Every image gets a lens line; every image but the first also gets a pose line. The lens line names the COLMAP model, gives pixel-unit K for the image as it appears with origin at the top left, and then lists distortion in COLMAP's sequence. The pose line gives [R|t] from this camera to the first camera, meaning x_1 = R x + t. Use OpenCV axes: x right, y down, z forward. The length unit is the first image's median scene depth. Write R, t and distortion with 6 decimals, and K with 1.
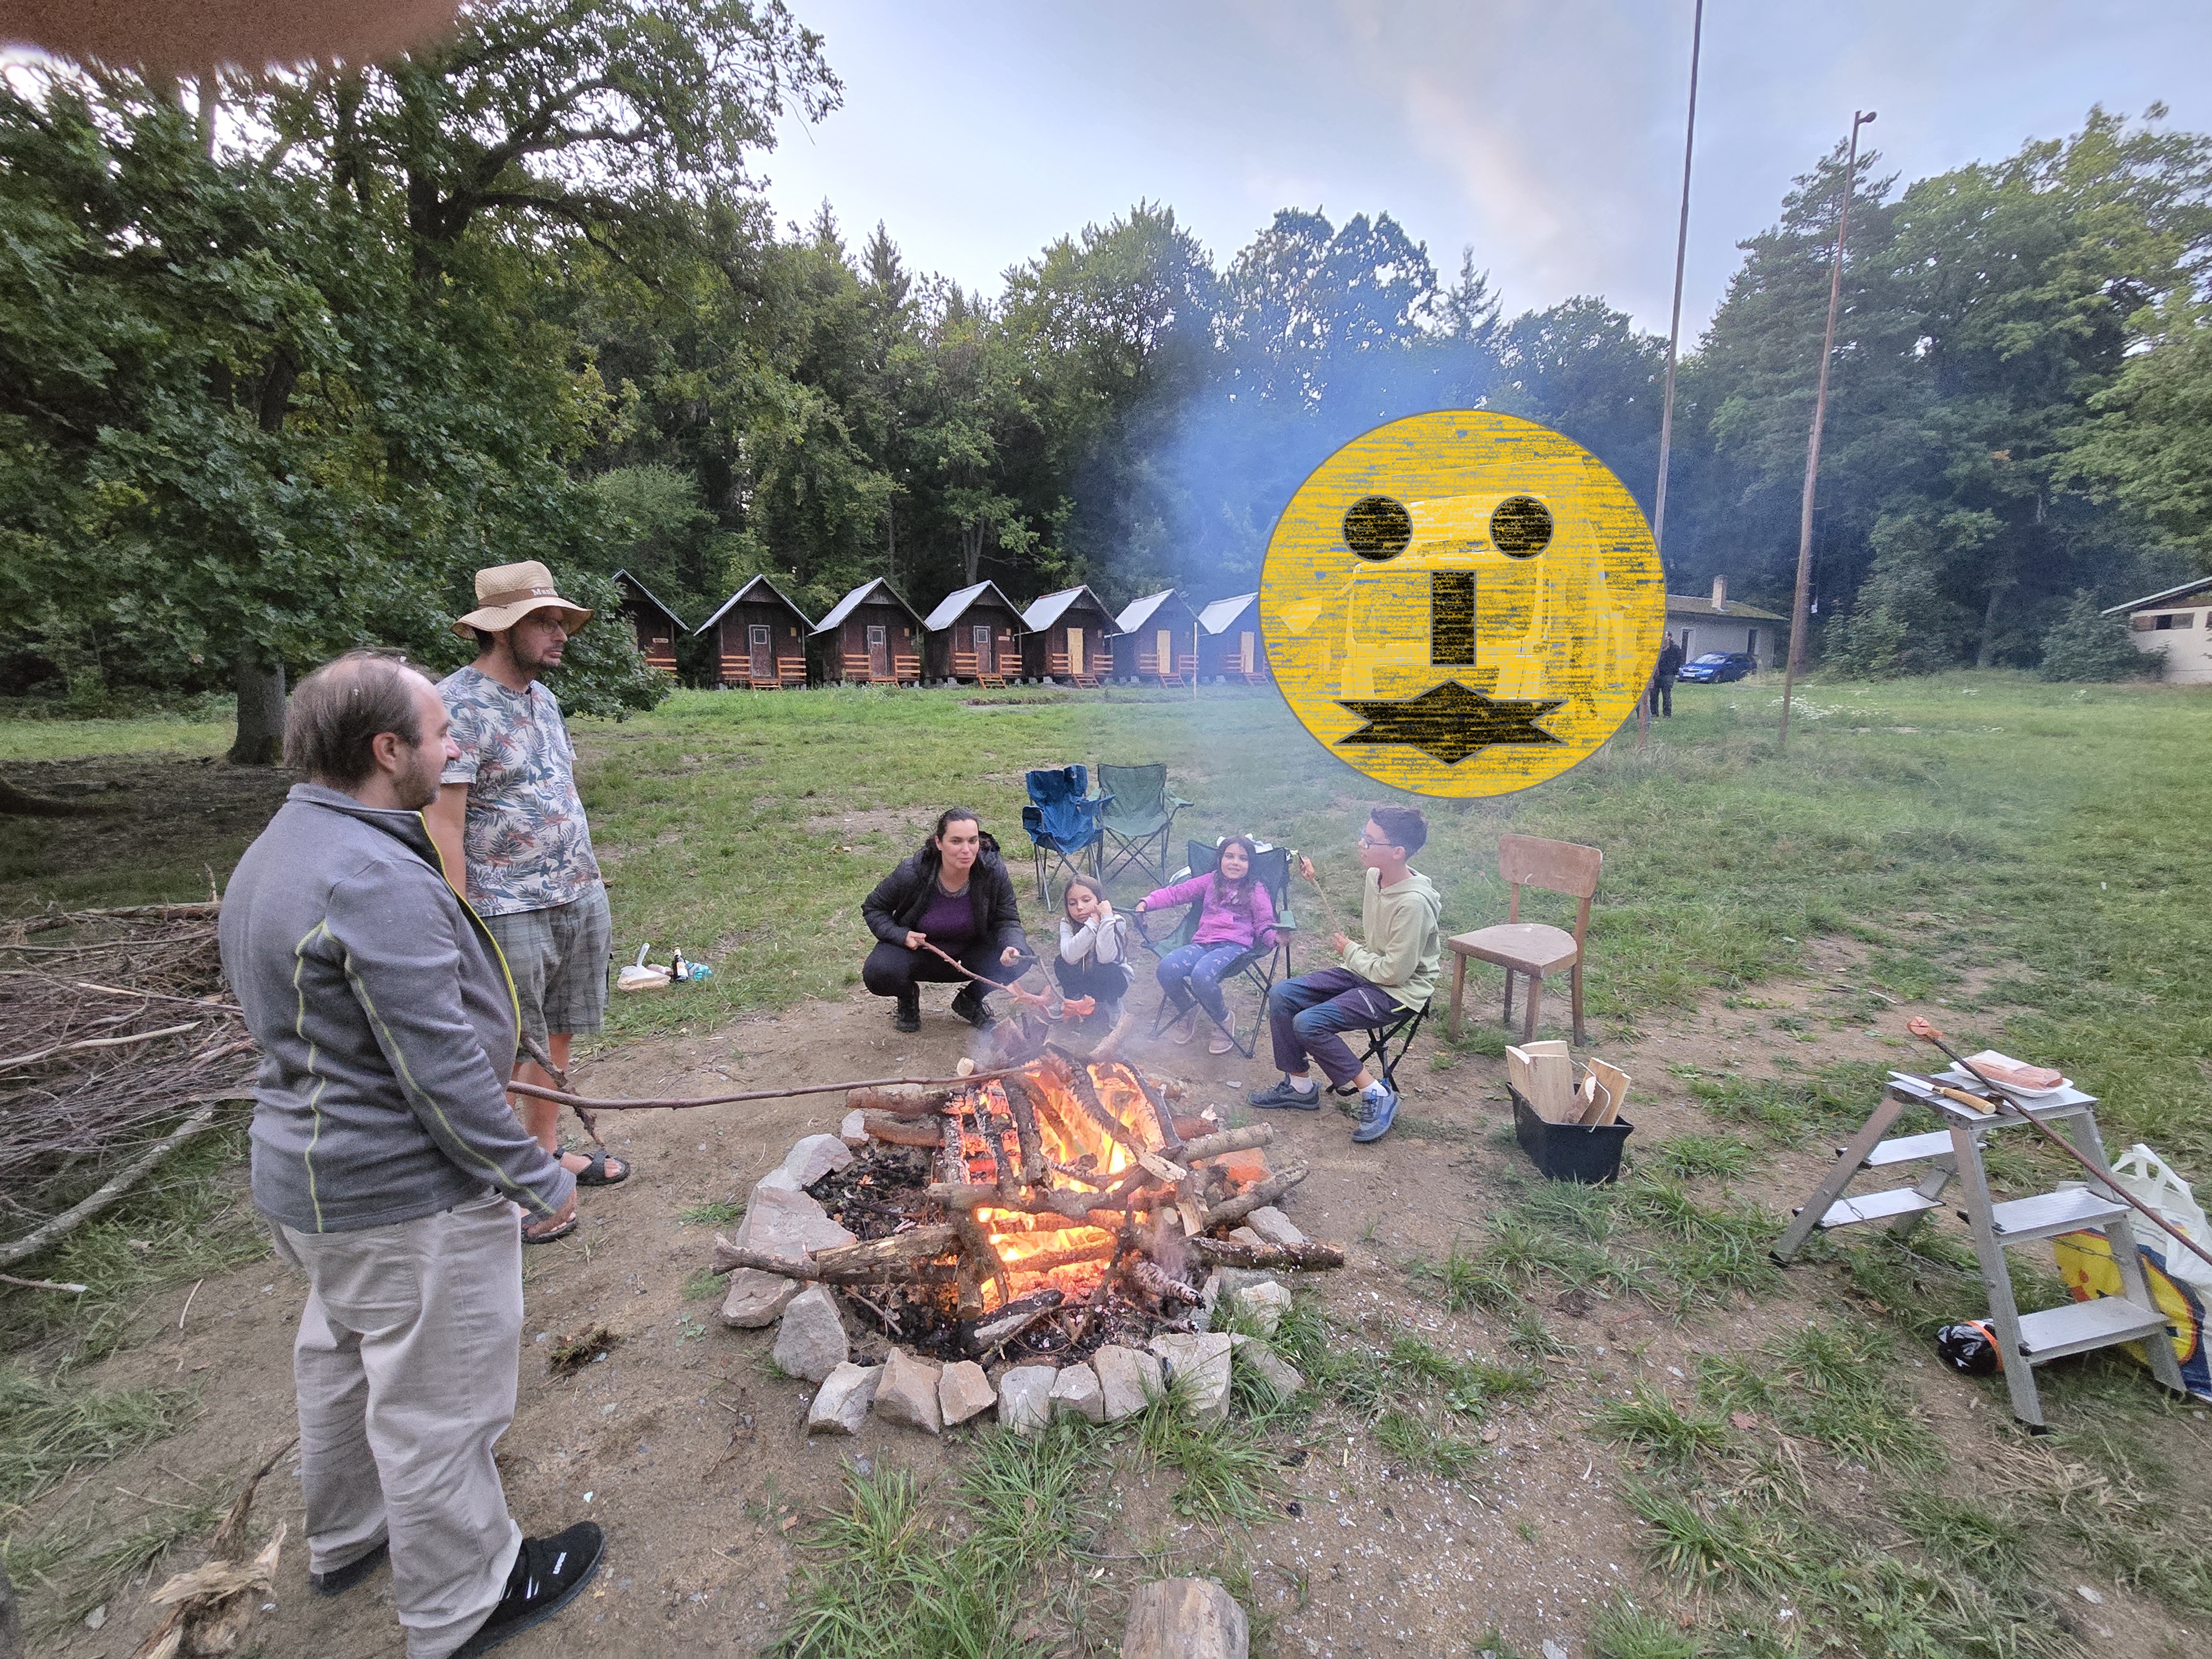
lens RADIAL K [[891.3, 0, 1105.8], [0, 891.3, 813.2], [0, 0, 1]] dist [-0.019913, 0.005058]
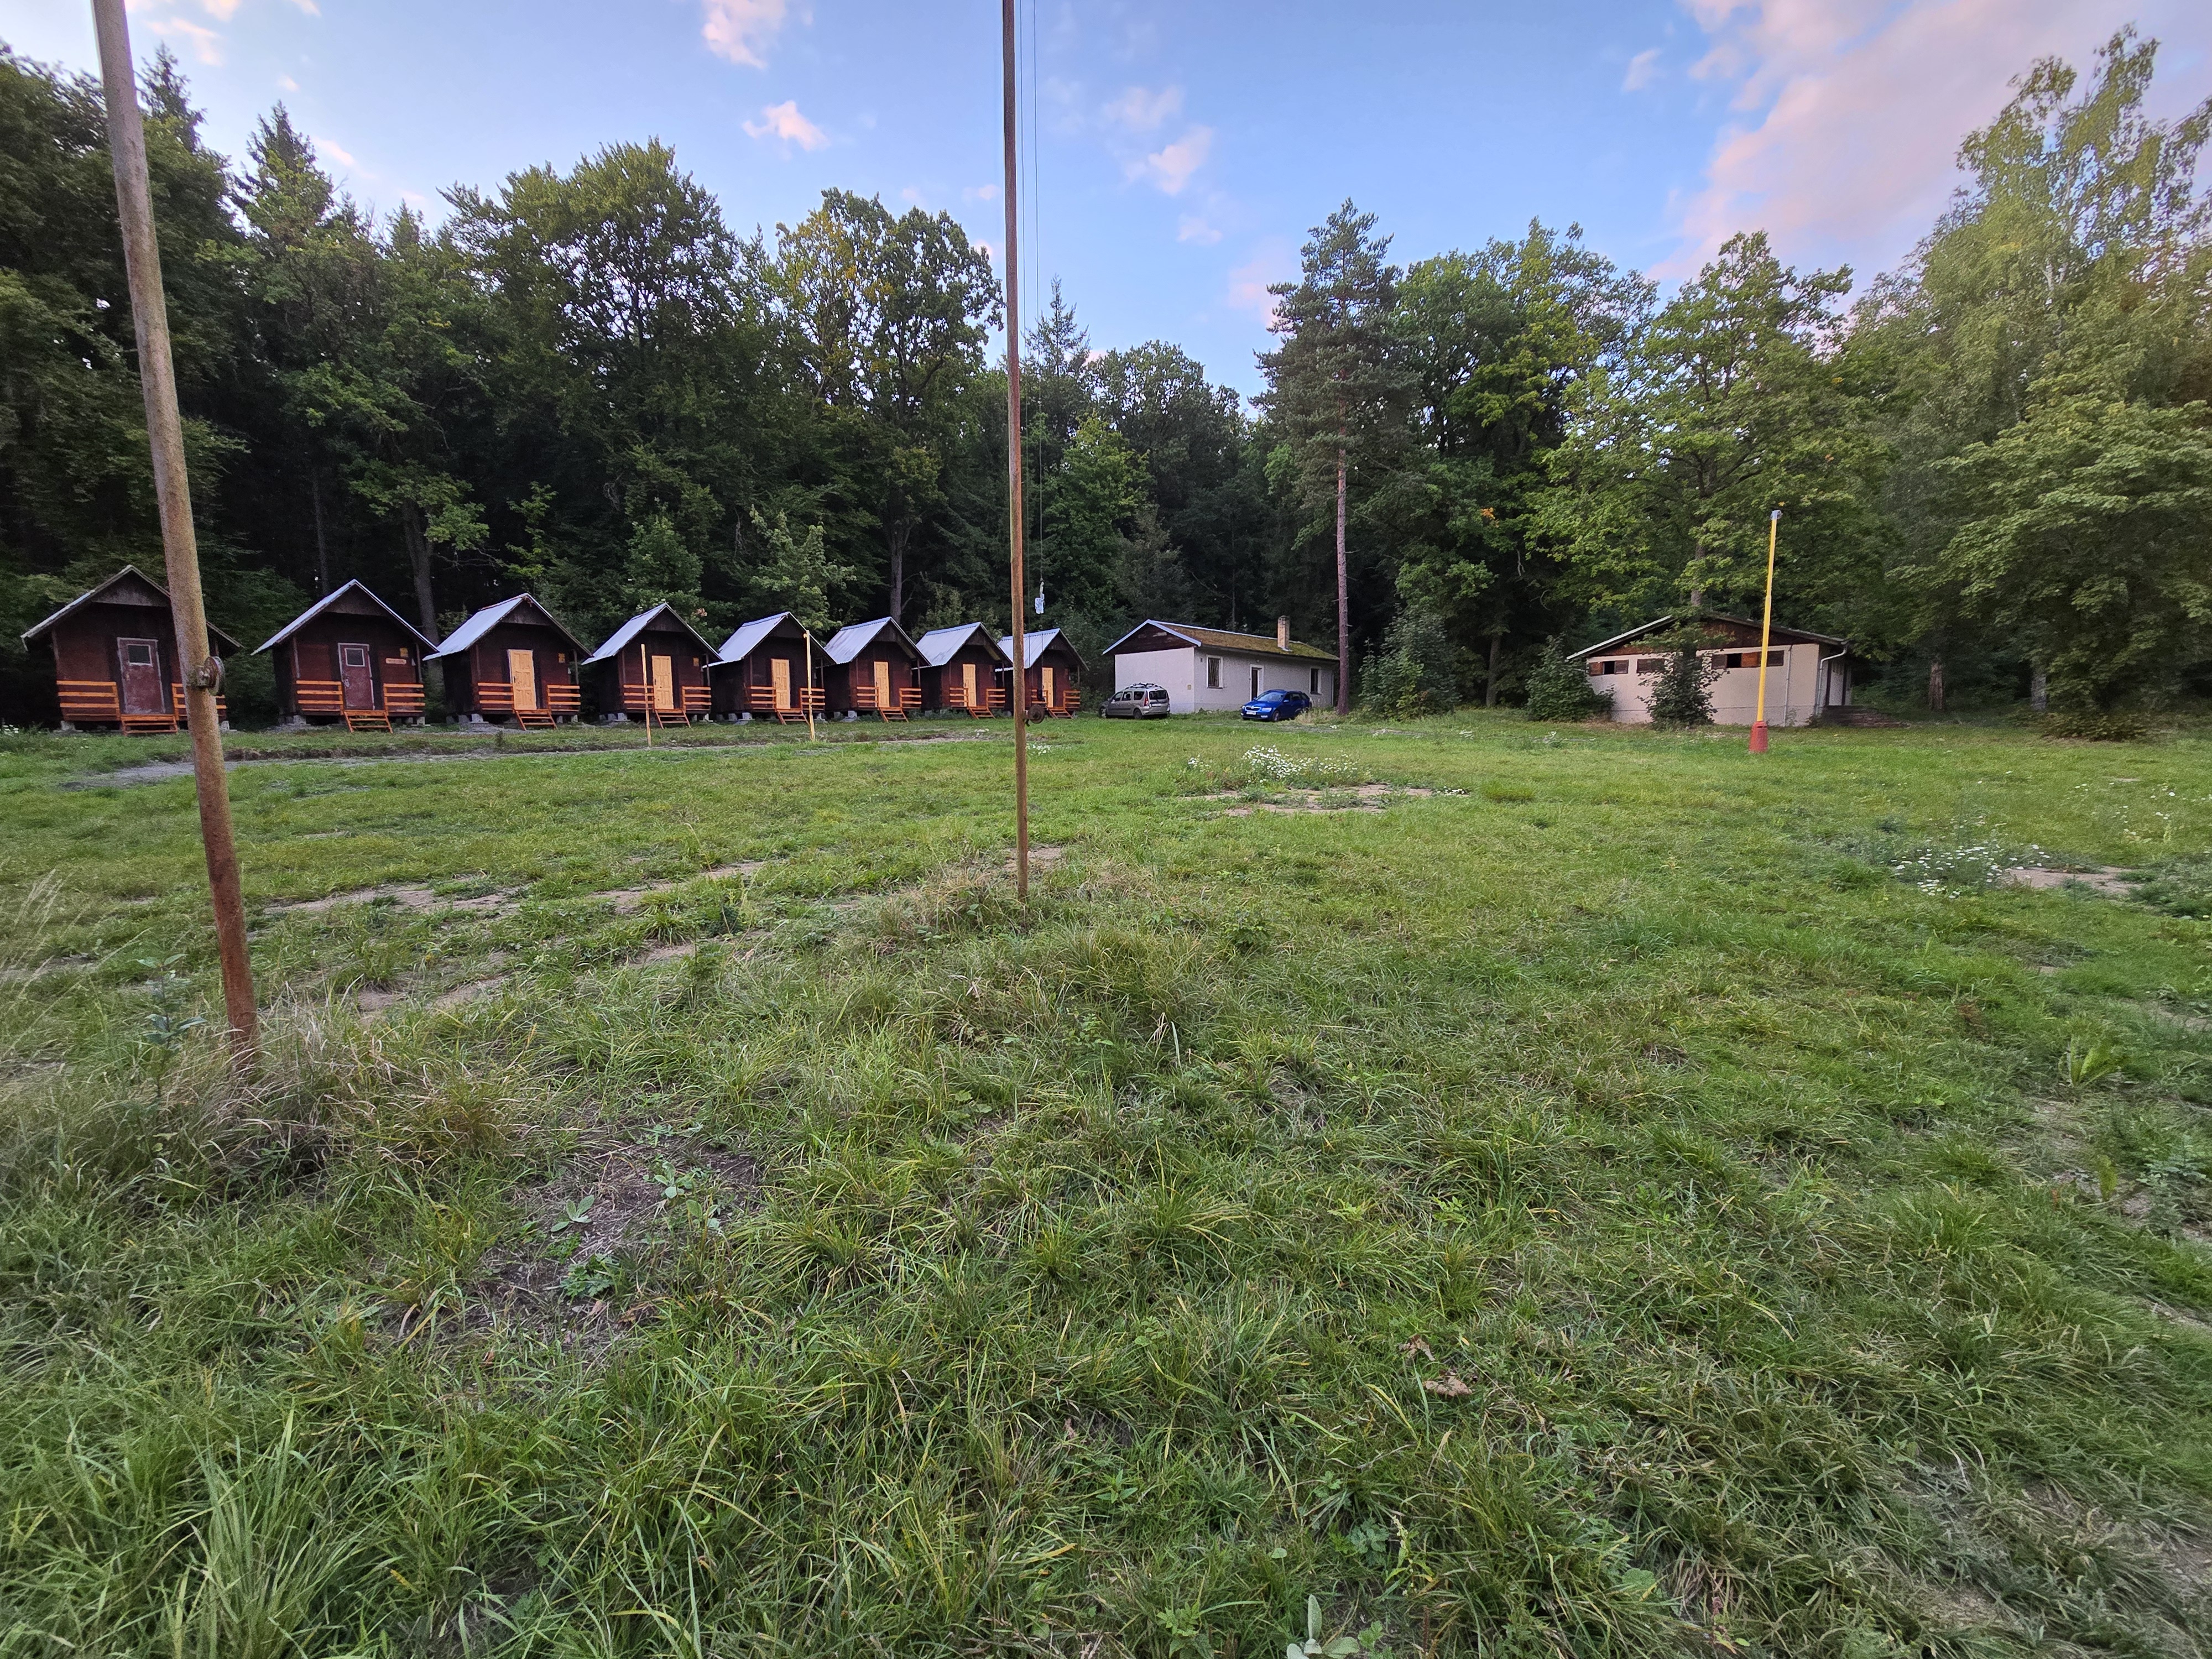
lens RADIAL K [[891.3, 0, 1105.8], [0, 891.3, 813.2], [0, 0, 1]] dist [-0.019913, 0.005058]
pose [[0.938282, -0.034378, 0.344160, 0.180860], [0.047784, 0.998391, -0.030544, -0.025131], [-0.342556, 0.045104, 0.938414, 0.143920]]
